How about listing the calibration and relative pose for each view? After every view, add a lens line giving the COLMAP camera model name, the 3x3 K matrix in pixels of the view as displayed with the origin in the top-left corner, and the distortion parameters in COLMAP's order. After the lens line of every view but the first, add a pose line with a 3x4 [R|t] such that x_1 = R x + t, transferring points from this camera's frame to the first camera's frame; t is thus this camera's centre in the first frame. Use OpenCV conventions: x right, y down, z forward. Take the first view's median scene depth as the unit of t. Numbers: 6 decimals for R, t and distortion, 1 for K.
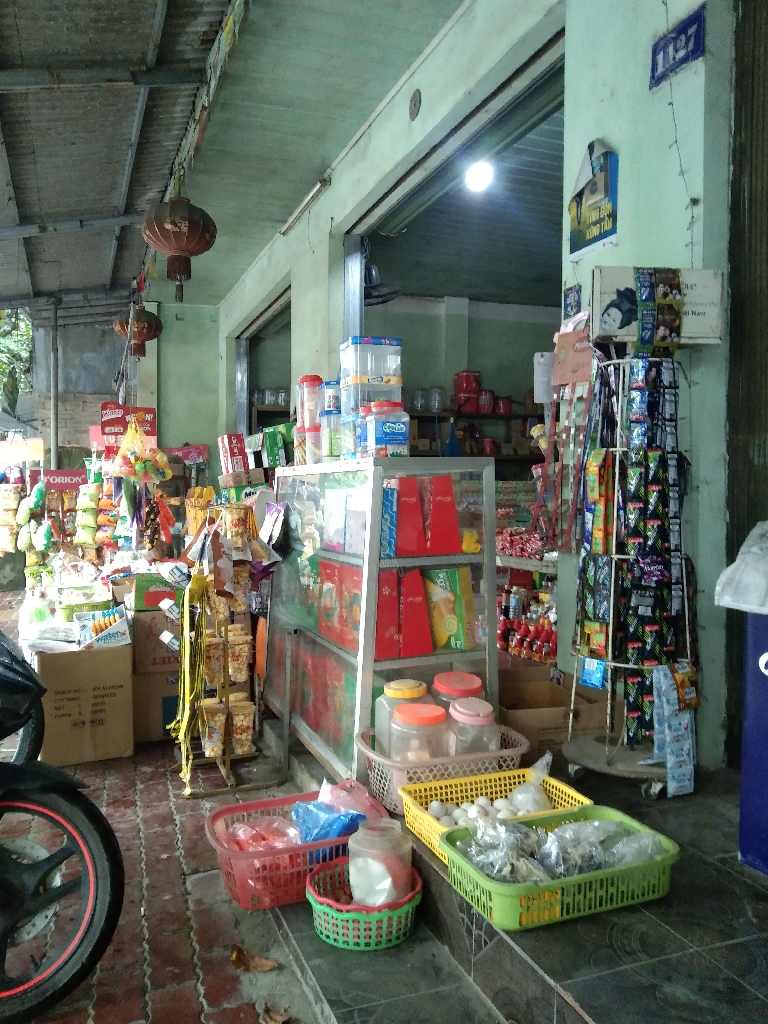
lens RADIAL K [[820.2, 0, 384.0], [0, 820.2, 512.0], [0, 0, 1]] dist [0.103888, -0.210787]
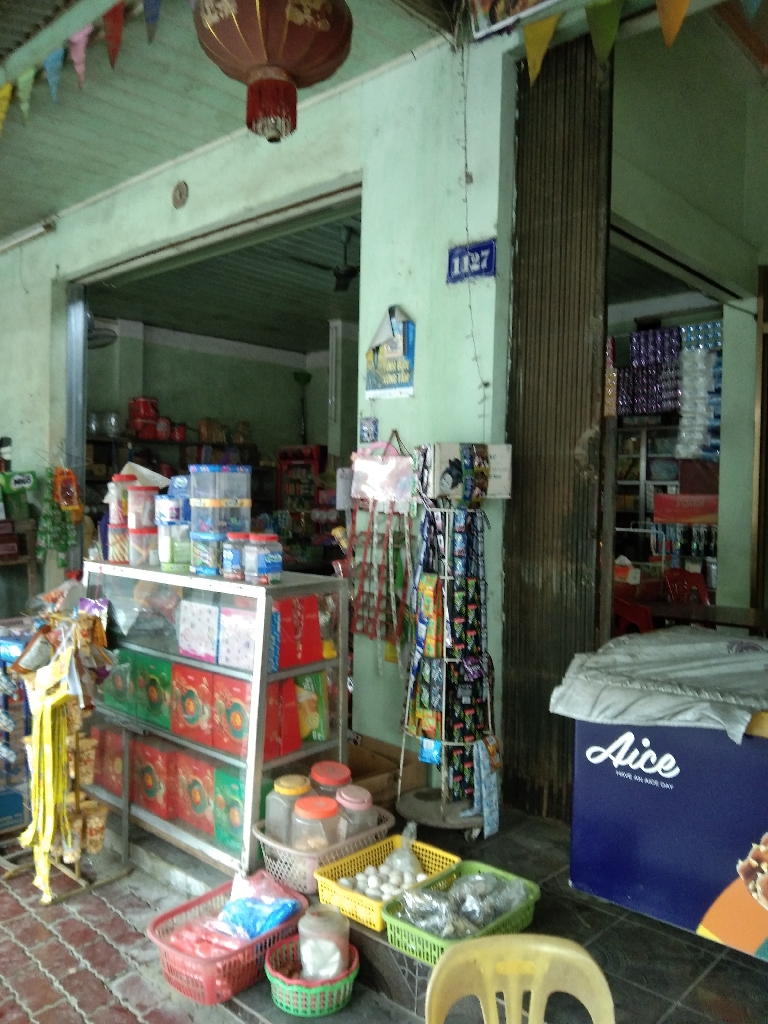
lens RADIAL K [[820.2, 0, 384.0], [0, 820.2, 512.0], [0, 0, 1]] dist [0.103888, -0.210787]
pose [[0.896000, 0.003064, 0.444044, -0.388224], [-0.006819, 0.999953, 0.006861, -0.188471], [-0.444002, -0.009175, 0.895979, -0.129756]]
